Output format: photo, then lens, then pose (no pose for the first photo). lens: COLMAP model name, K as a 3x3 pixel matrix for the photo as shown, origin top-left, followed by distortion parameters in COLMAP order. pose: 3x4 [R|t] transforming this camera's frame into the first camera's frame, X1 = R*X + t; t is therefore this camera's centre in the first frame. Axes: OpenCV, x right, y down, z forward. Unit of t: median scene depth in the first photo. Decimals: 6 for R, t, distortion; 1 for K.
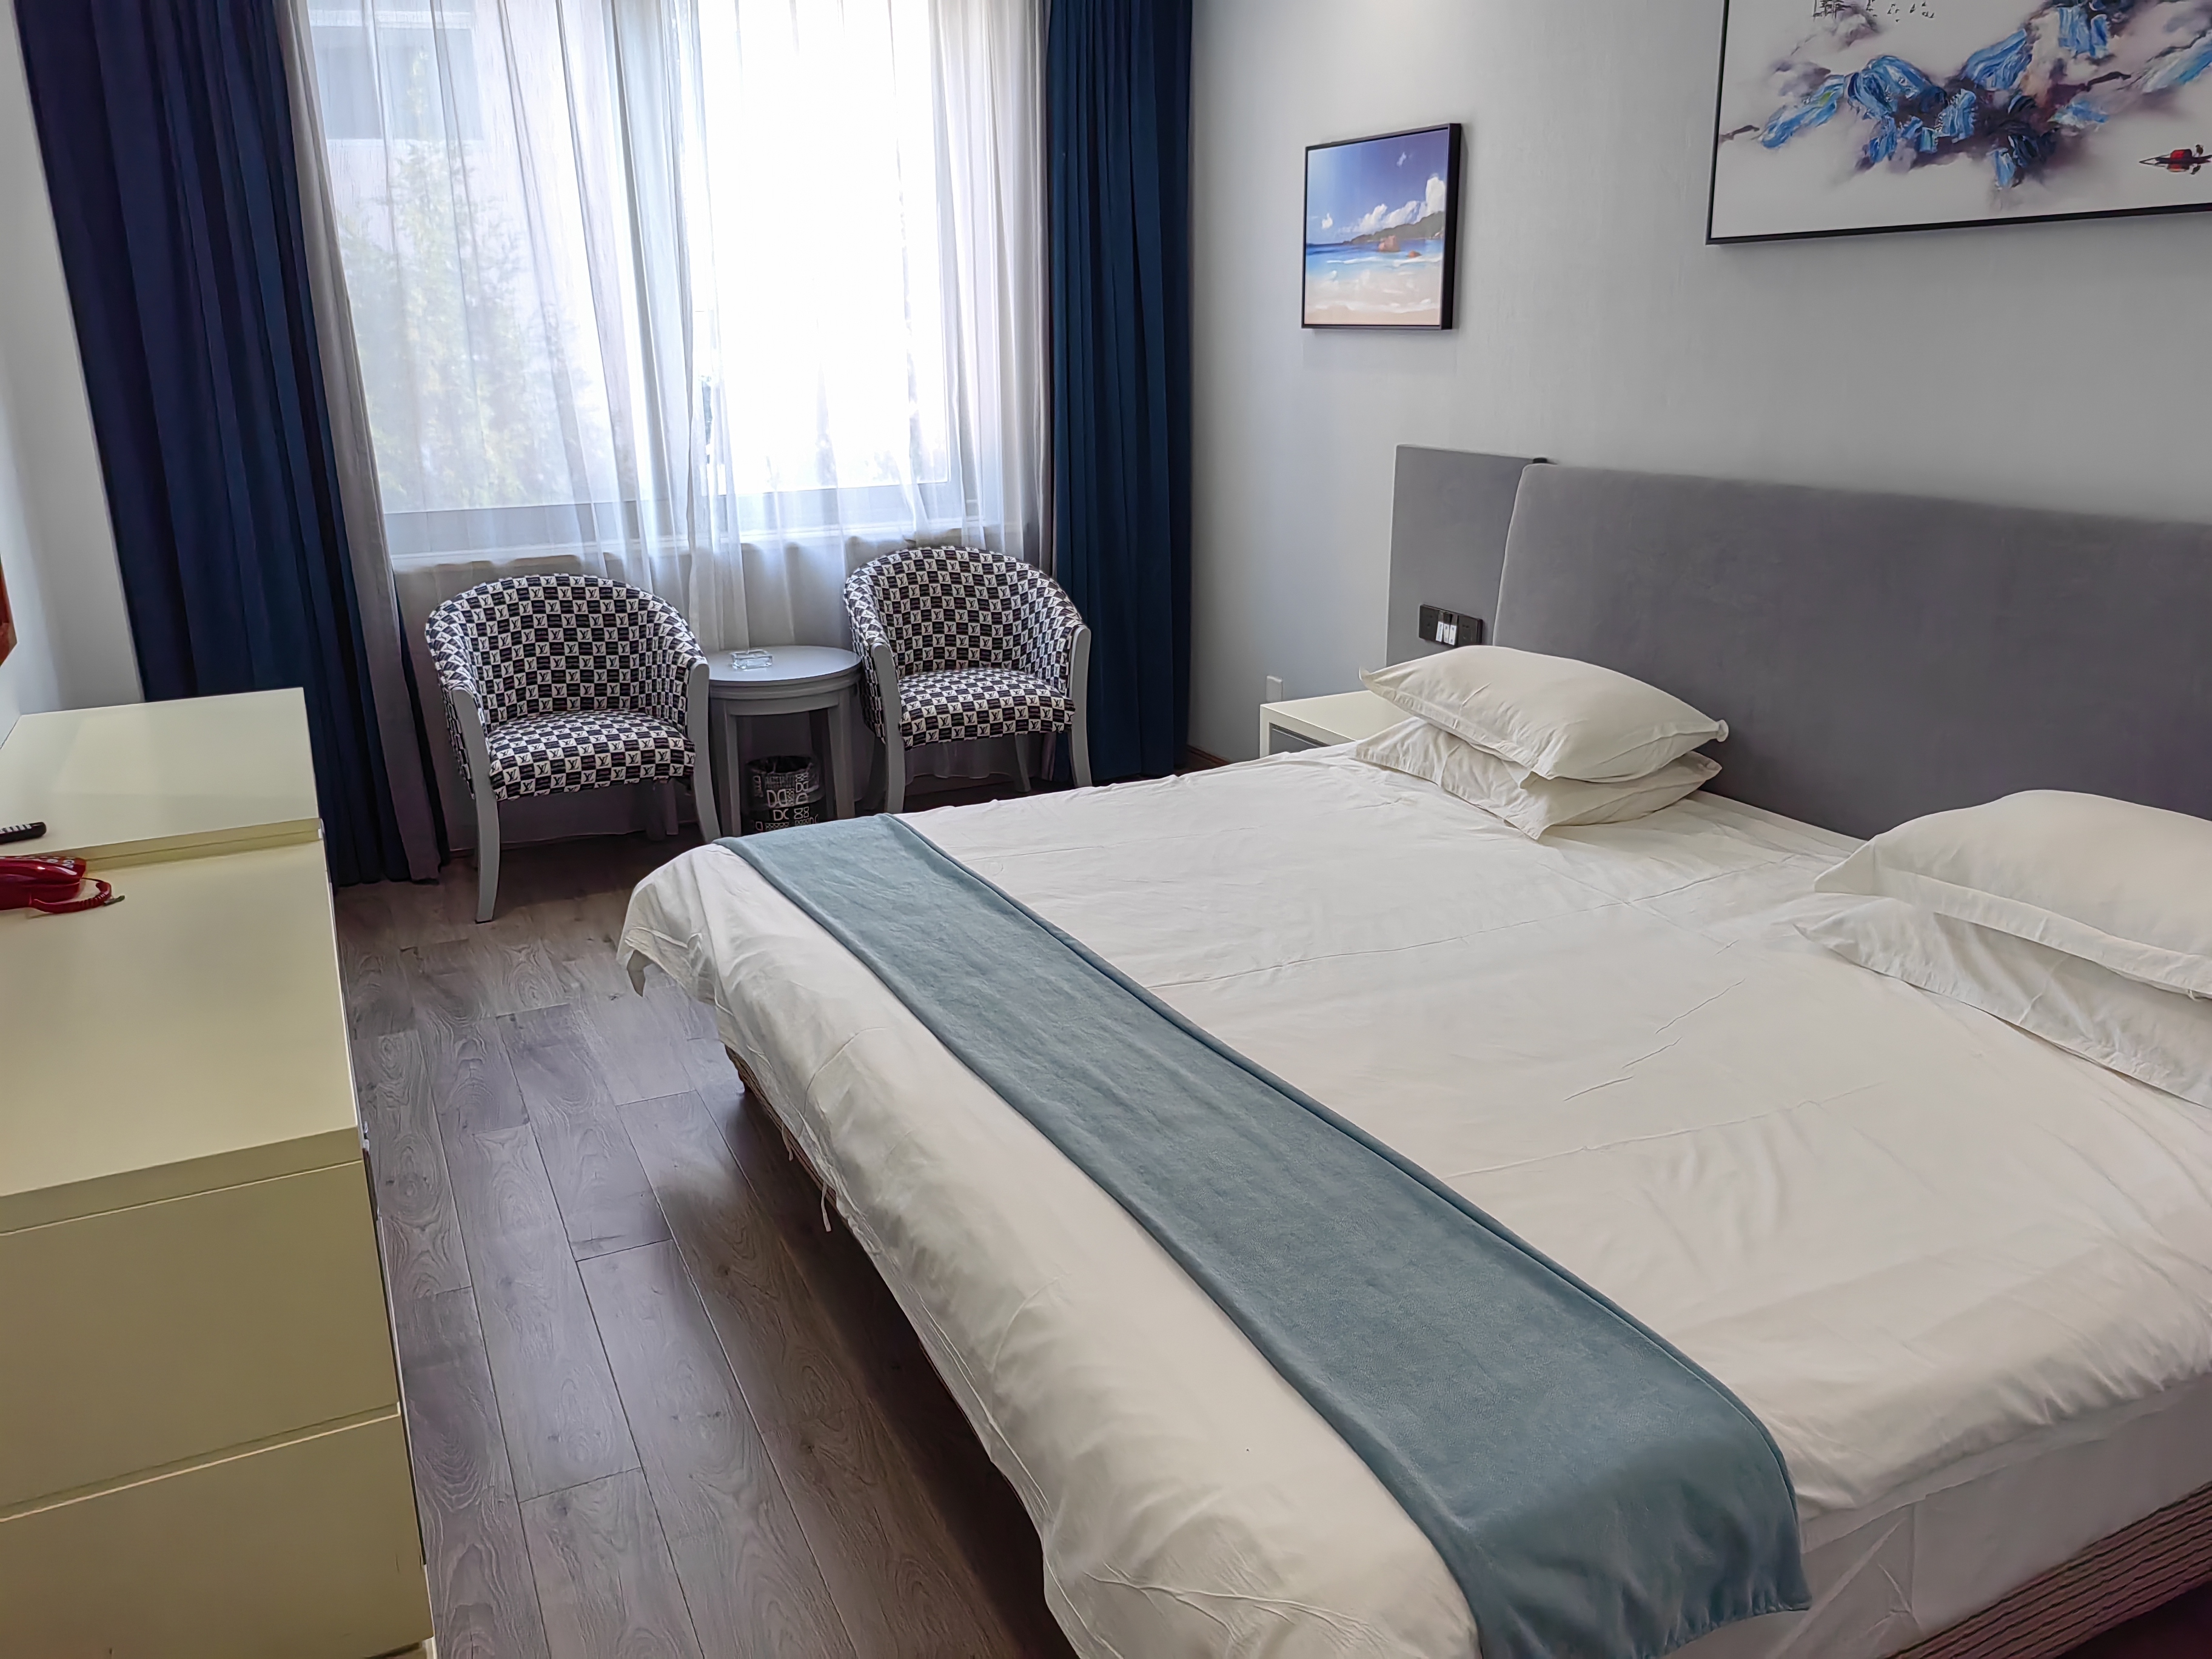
lens RADIAL K [[1697.2, 0, 1096.1], [0, 1697.2, 826.9], [0, 0, 1]] dist [0.024984, 0.000089]
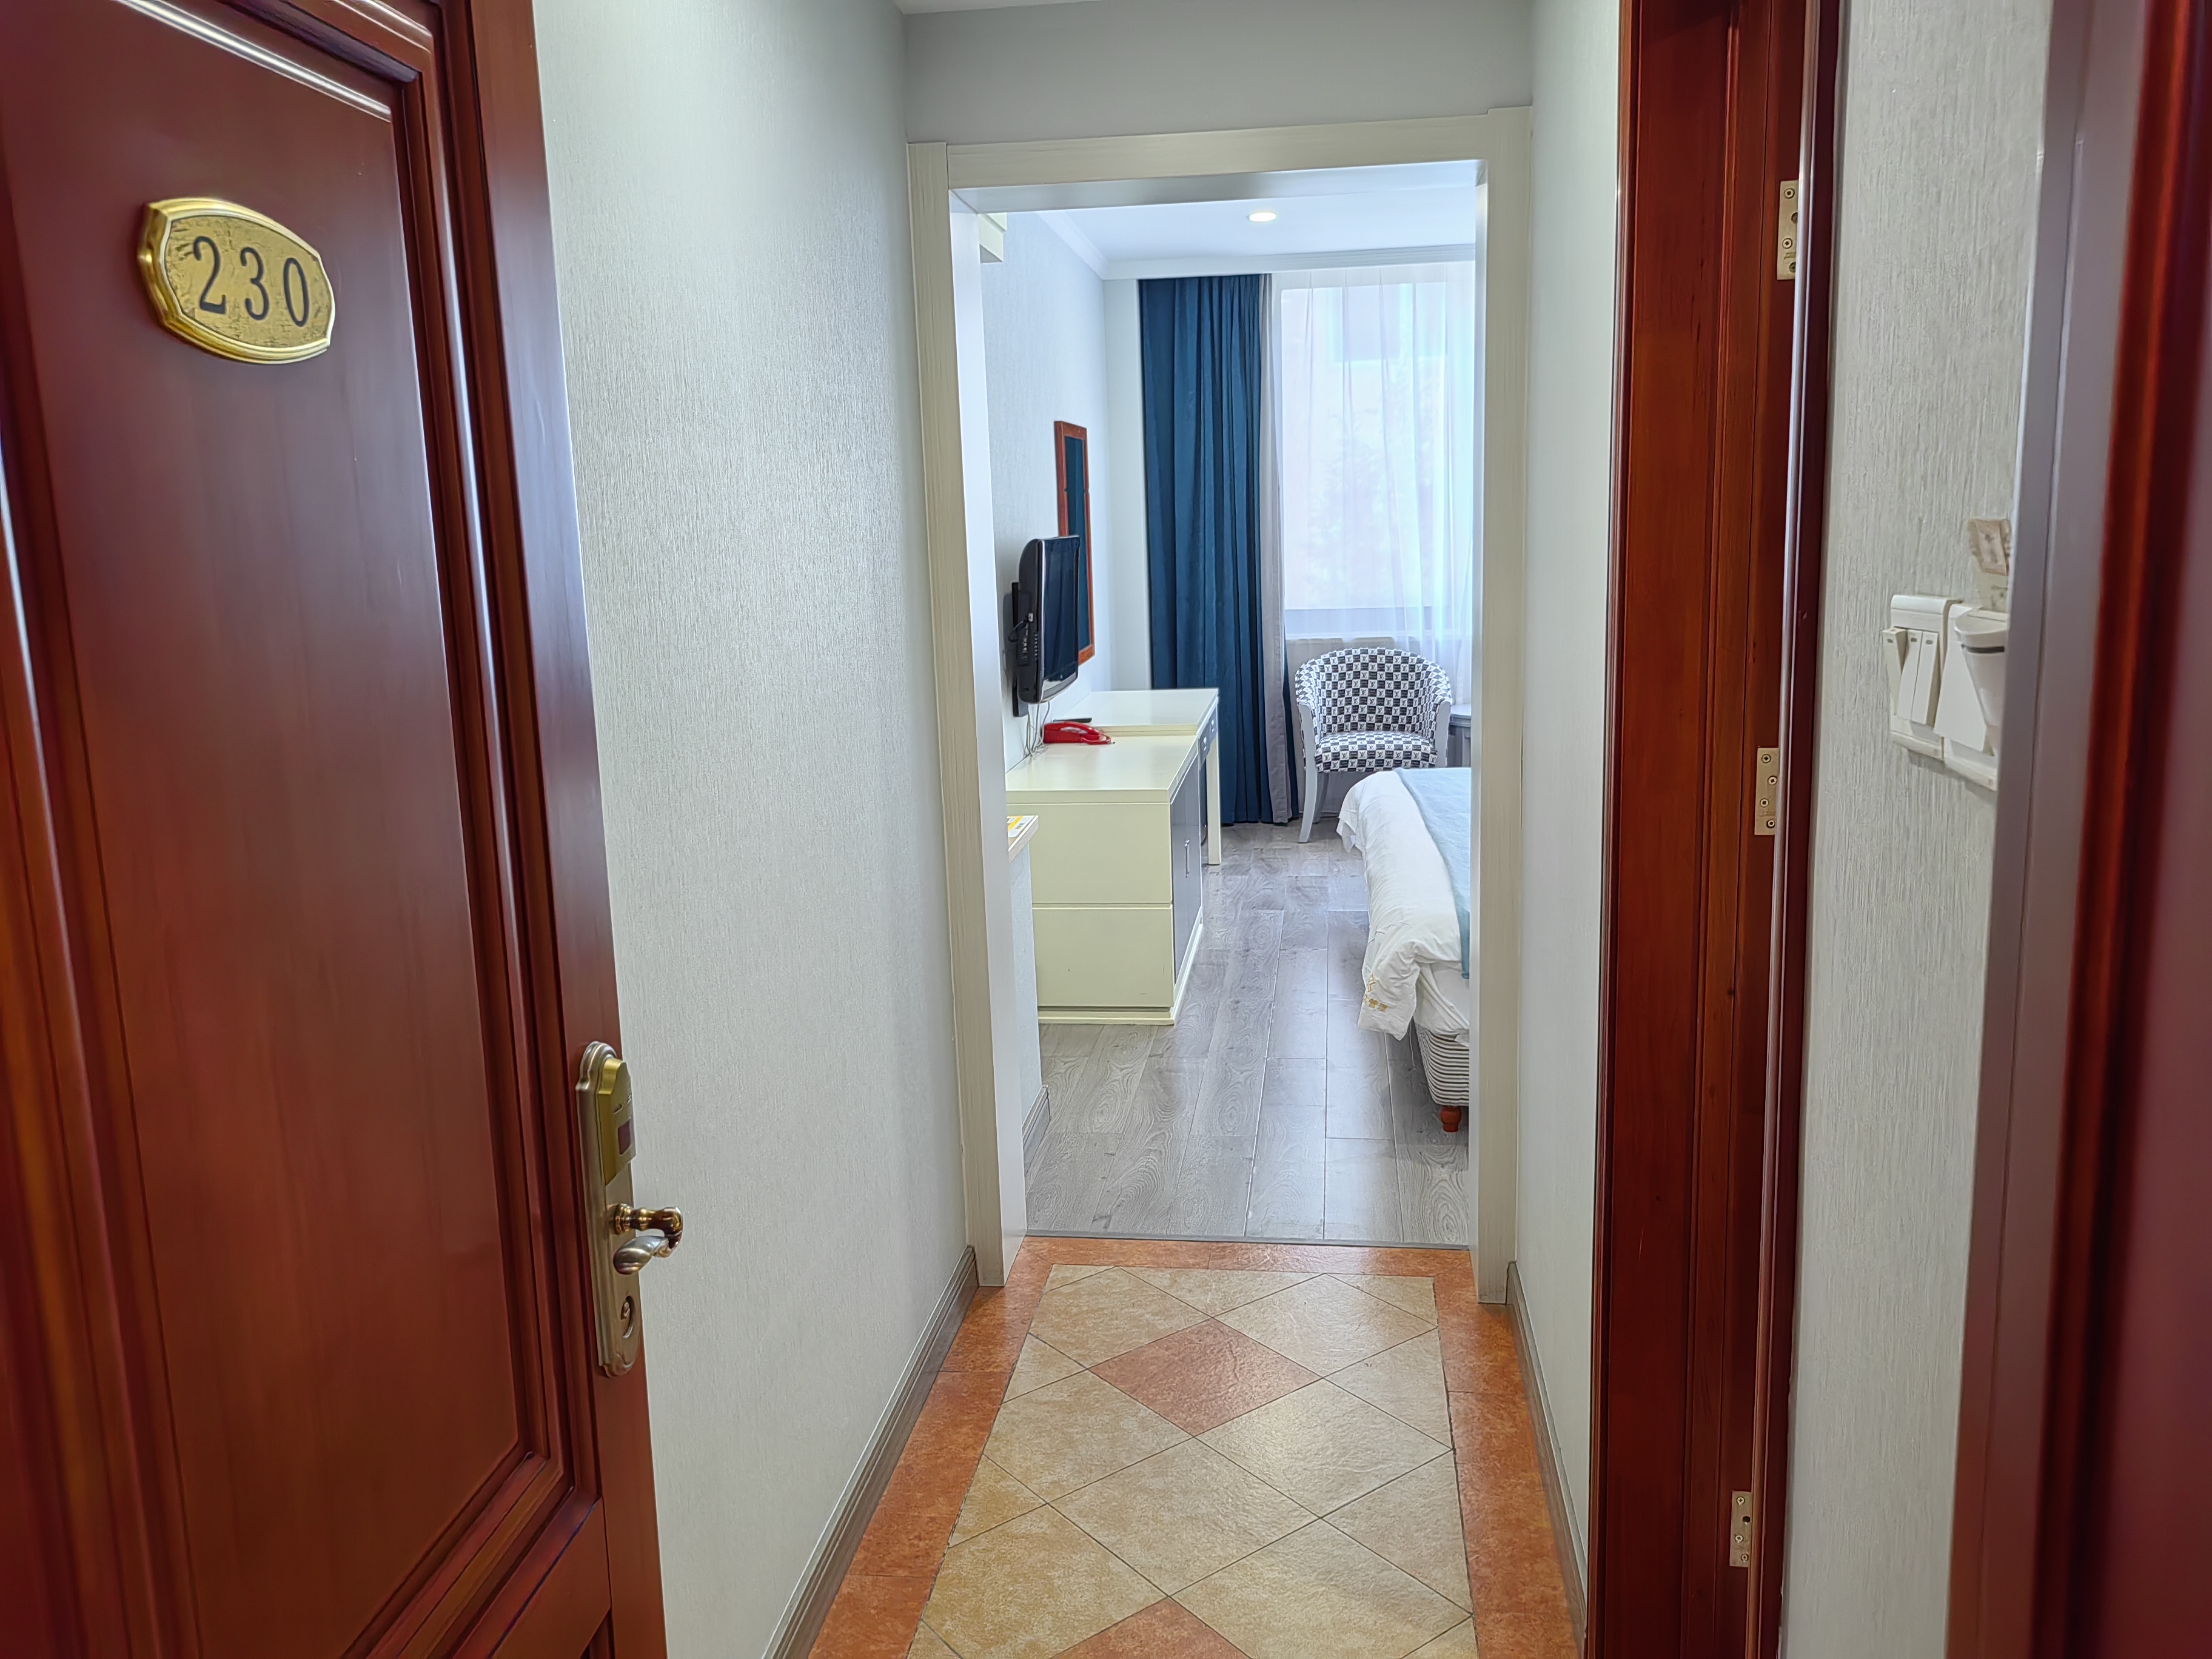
lens RADIAL K [[1697.2, 0, 1096.1], [0, 1697.2, 826.9], [0, 0, 1]] dist [0.024984, 0.000089]
pose [[0.841460, 0.090153, -0.532746, 0.340428], [-0.137814, 0.989181, -0.050282, 0.141710], [0.522449, 0.115730, 0.844780, -0.501456]]
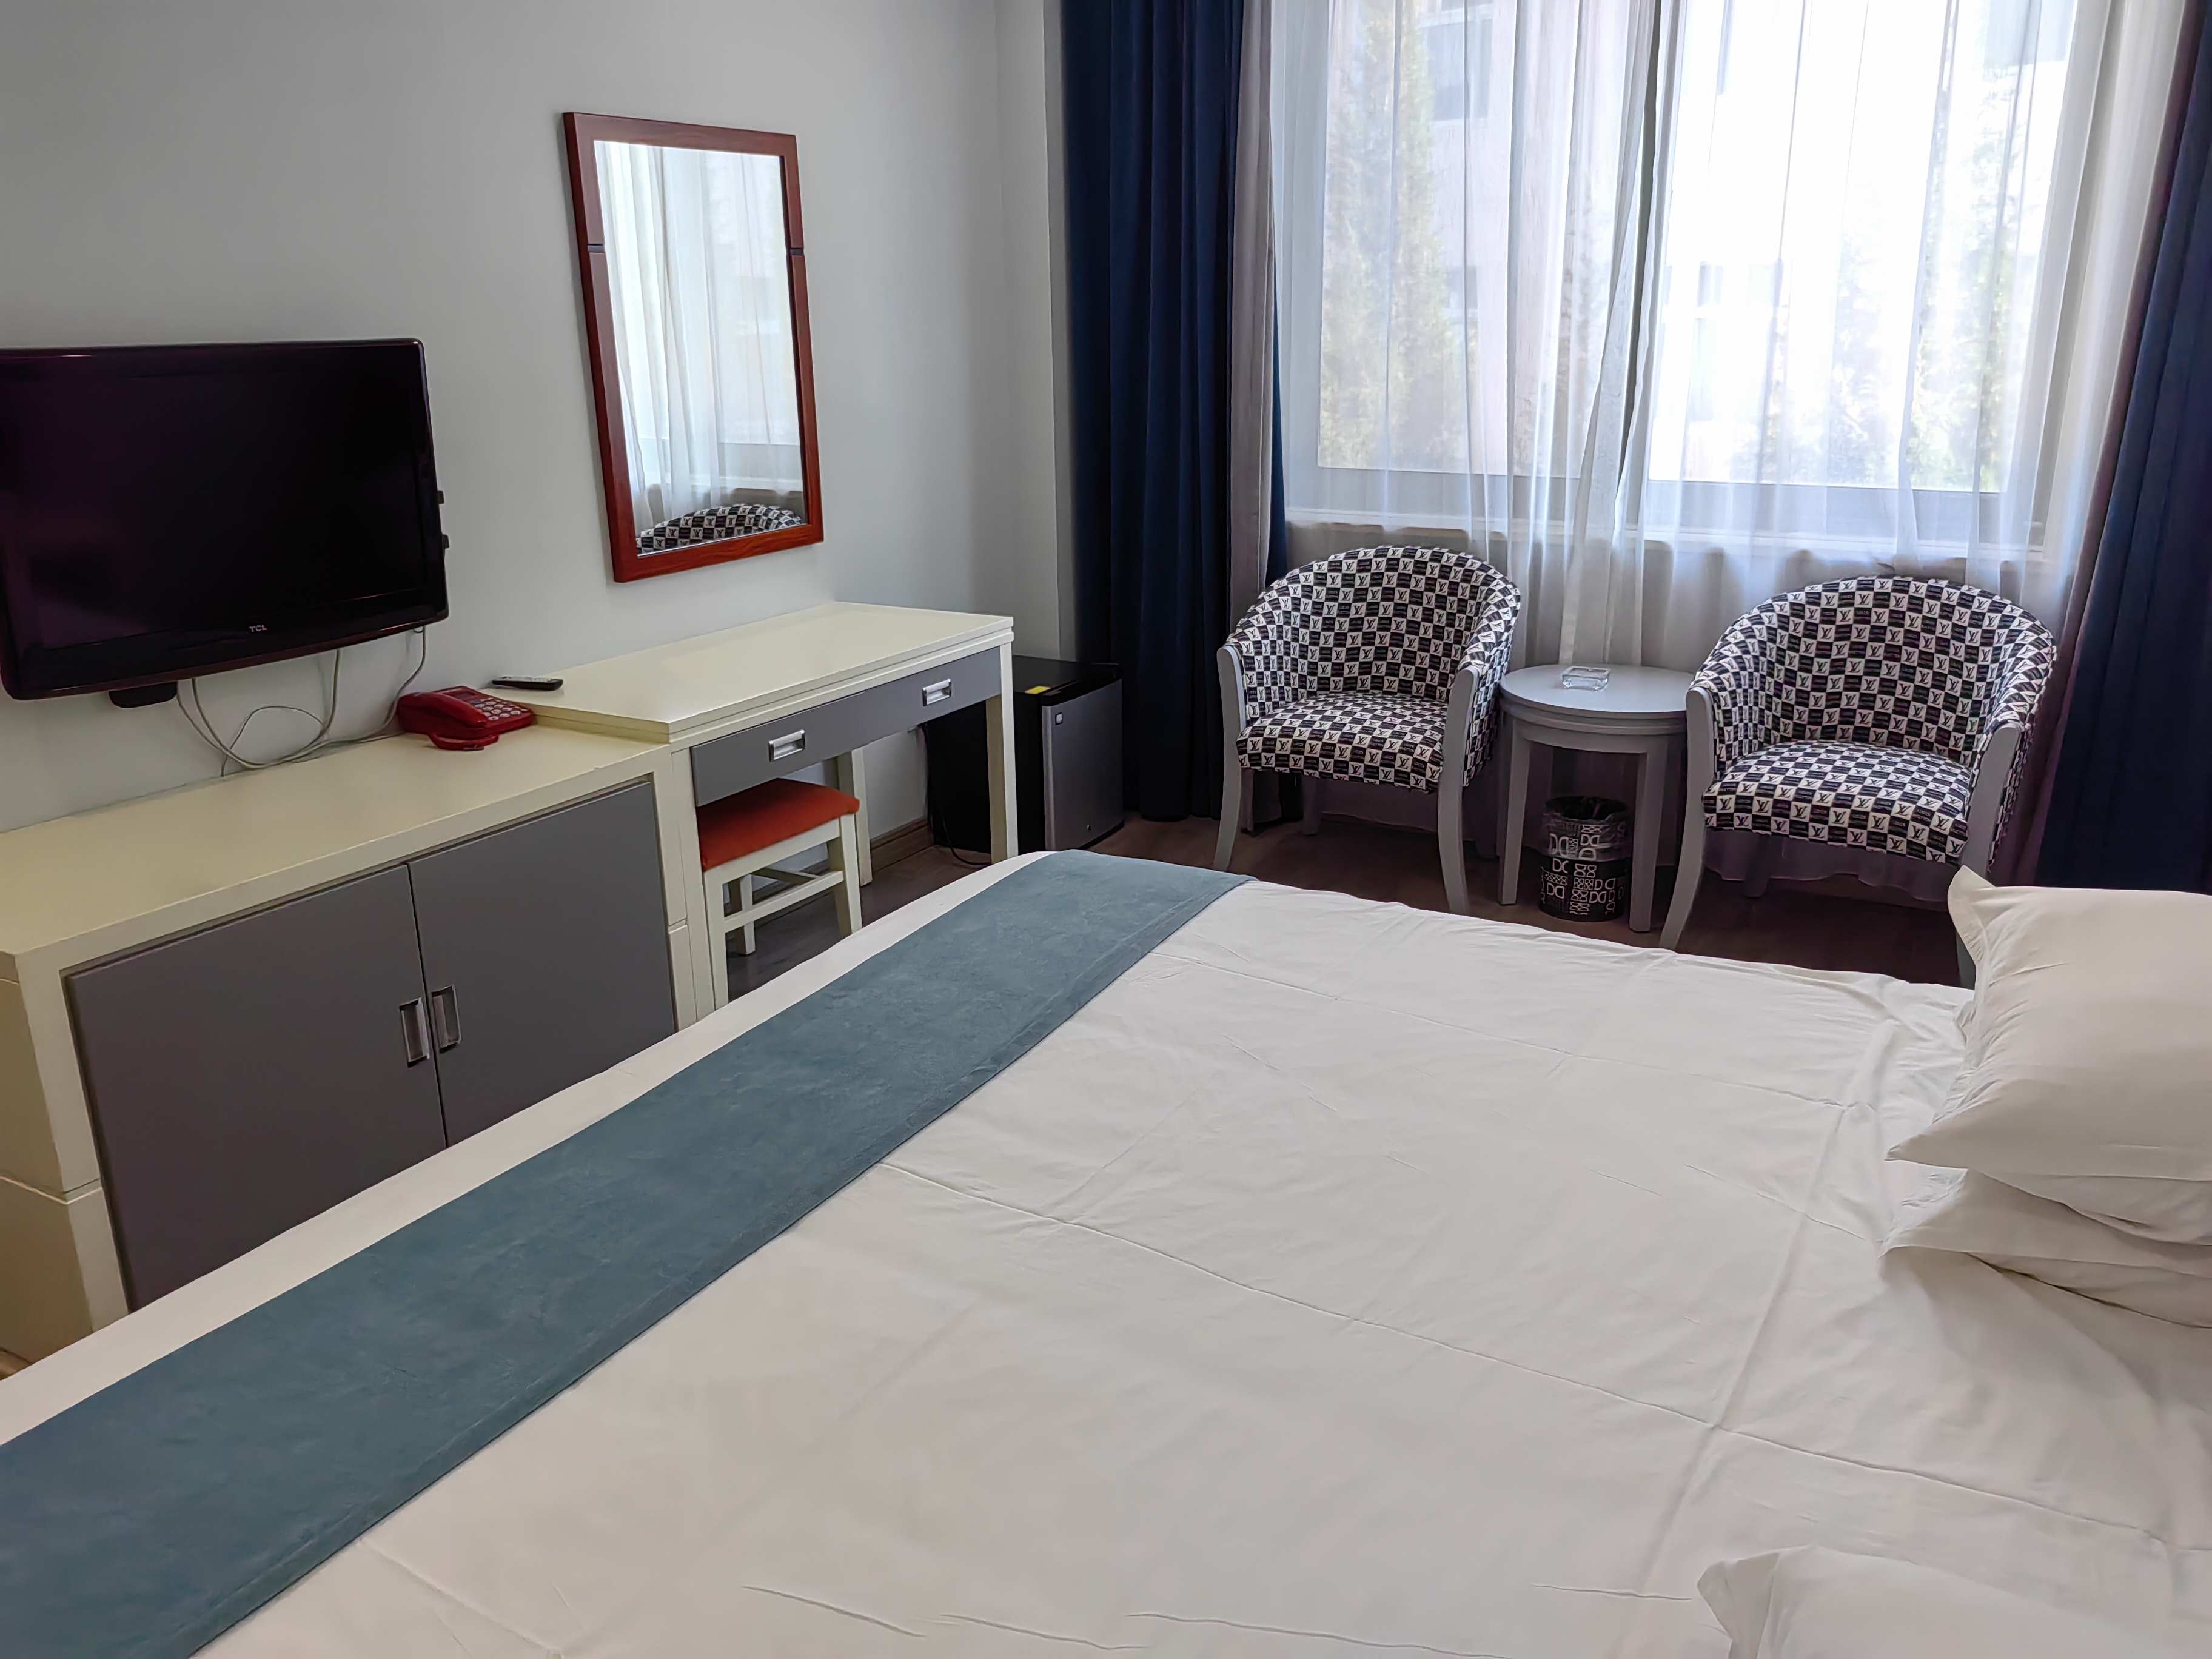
lens RADIAL K [[1697.2, 0, 1096.1], [0, 1697.2, 826.9], [0, 0, 1]] dist [0.024984, 0.000089]
pose [[0.574861, 0.258125, -0.776470, 0.331601], [-0.233687, 0.961208, 0.146527, -0.095776], [0.784172, 0.097219, 0.612881, 0.308365]]
